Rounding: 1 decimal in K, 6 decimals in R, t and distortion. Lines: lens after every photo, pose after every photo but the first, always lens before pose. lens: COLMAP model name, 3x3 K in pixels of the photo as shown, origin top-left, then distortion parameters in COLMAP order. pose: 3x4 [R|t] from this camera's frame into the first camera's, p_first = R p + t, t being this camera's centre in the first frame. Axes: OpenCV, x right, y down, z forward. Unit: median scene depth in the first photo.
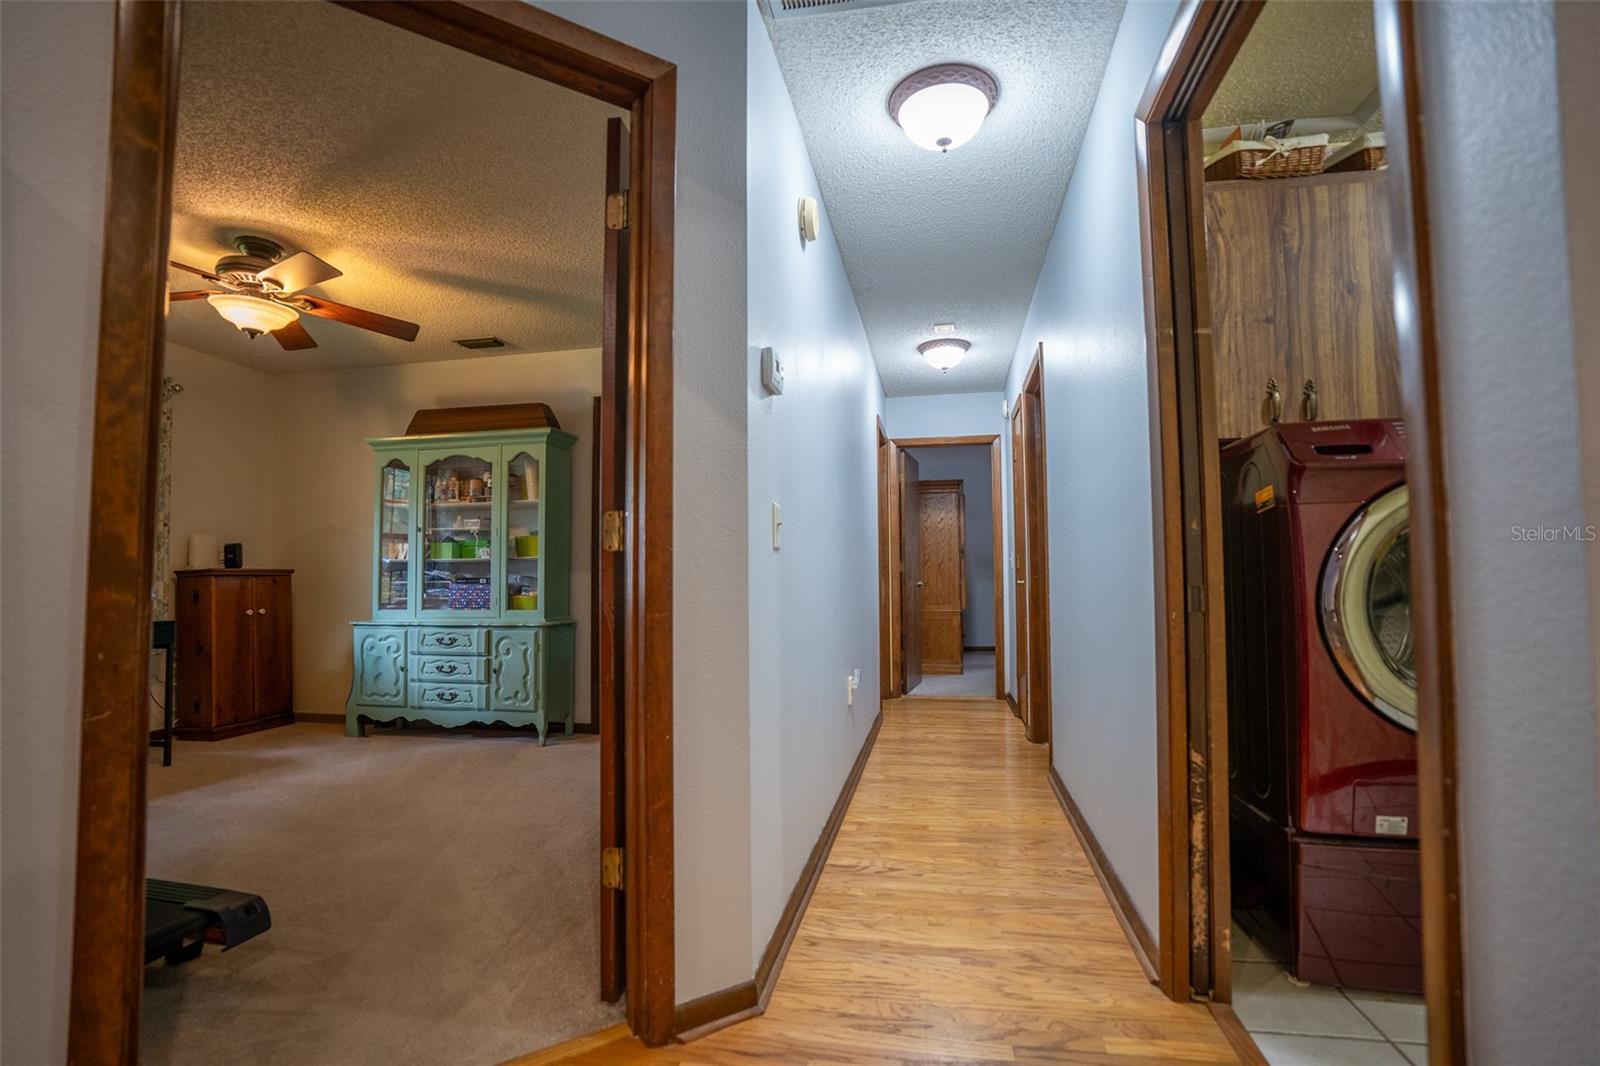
lens RADIAL K [[746.0, 0, 808.3], [0, 746.0, 537.4], [0, 0, 1]] dist [-0.081751, 0.031926]
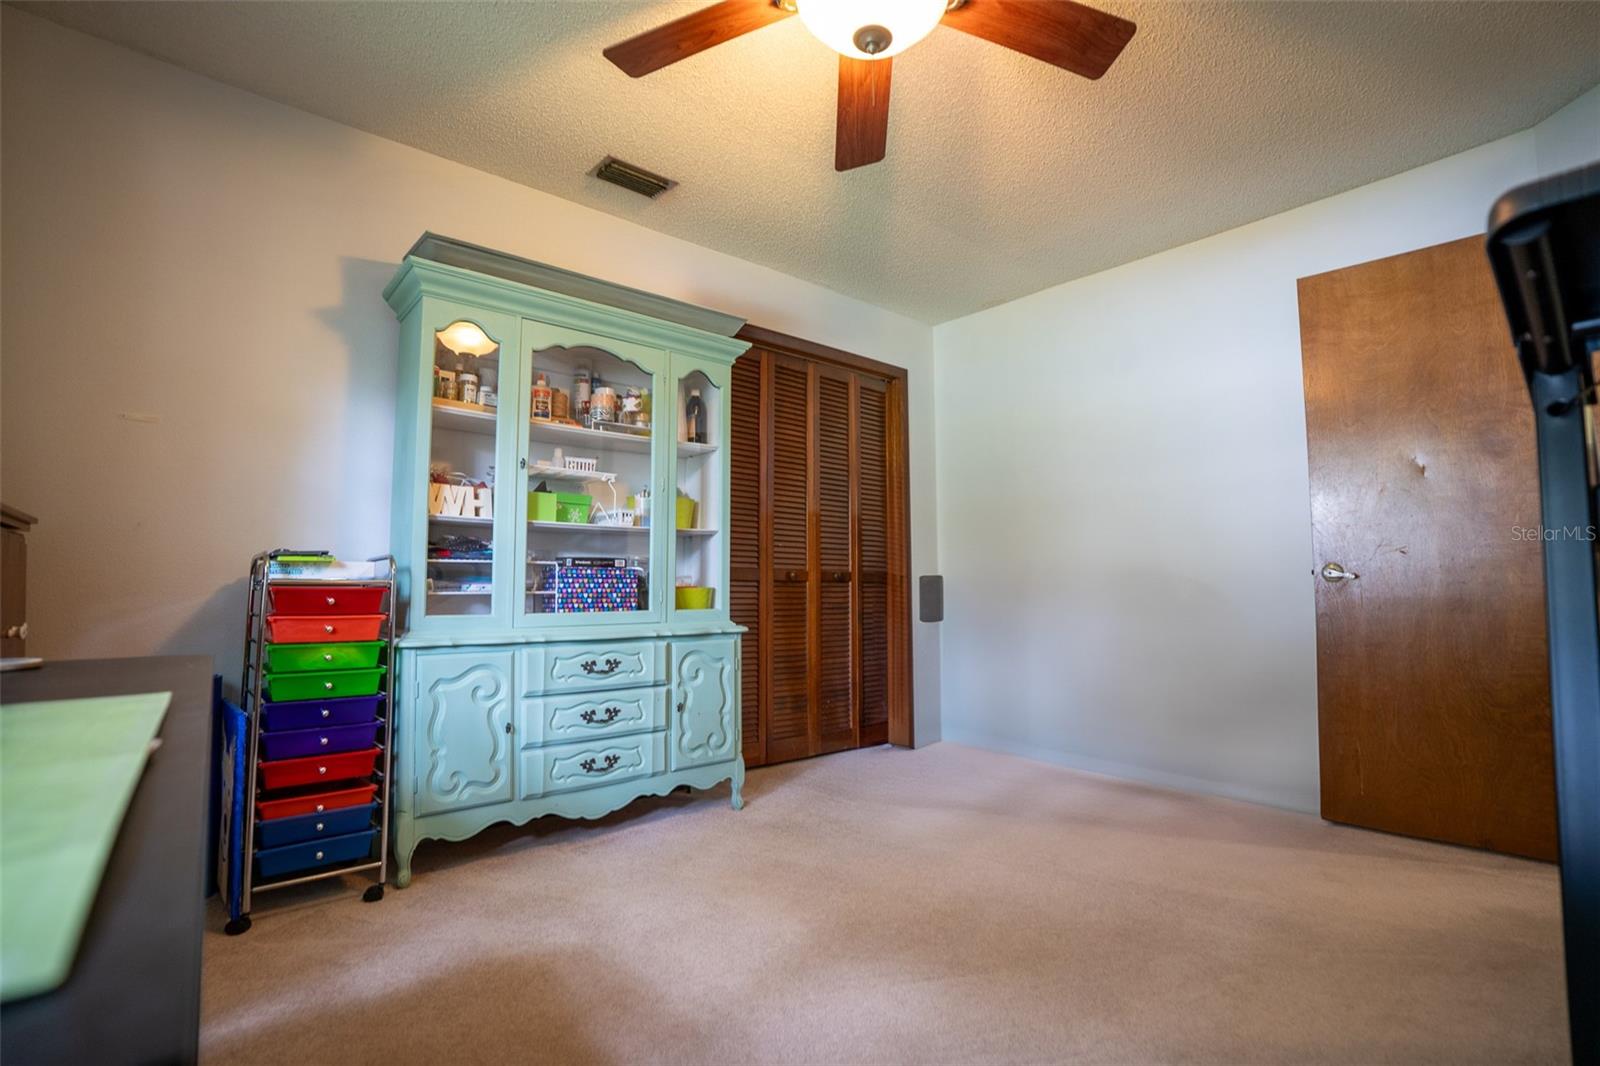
lens RADIAL K [[746.0, 0, 808.3], [0, 746.0, 537.4], [0, 0, 1]] dist [-0.081751, 0.031926]
pose [[0.624583, 0.060908, 0.778580, -0.840431], [-0.047441, 0.998072, -0.040021, 0.056169], [-0.779516, -0.011941, 0.626268, 0.509305]]
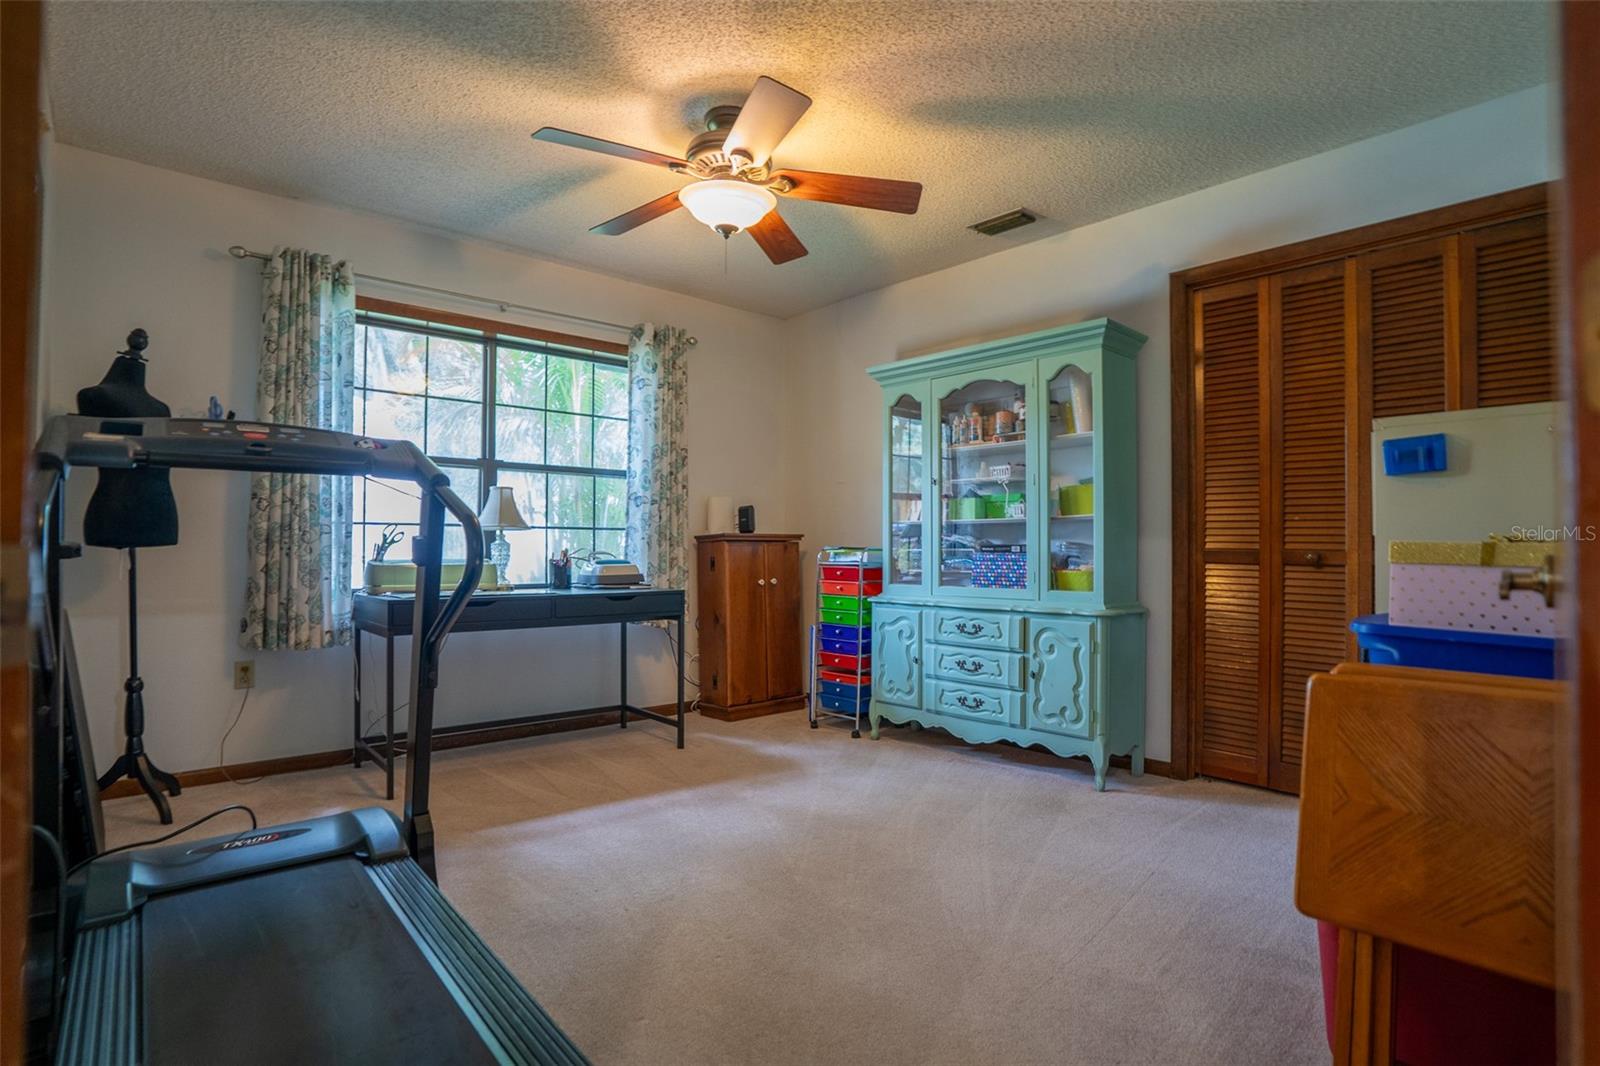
lens RADIAL K [[816.6, 0, 797.2], [0, 816.6, 537.1], [0, 0, 1]] dist [-0.042704, 0.000099]
pose [[0.785665, 0.002334, -0.618648, -0.115393], [0.023430, 0.999163, 0.033525, 0.015385], [0.618209, -0.040834, 0.784952, 0.236178]]
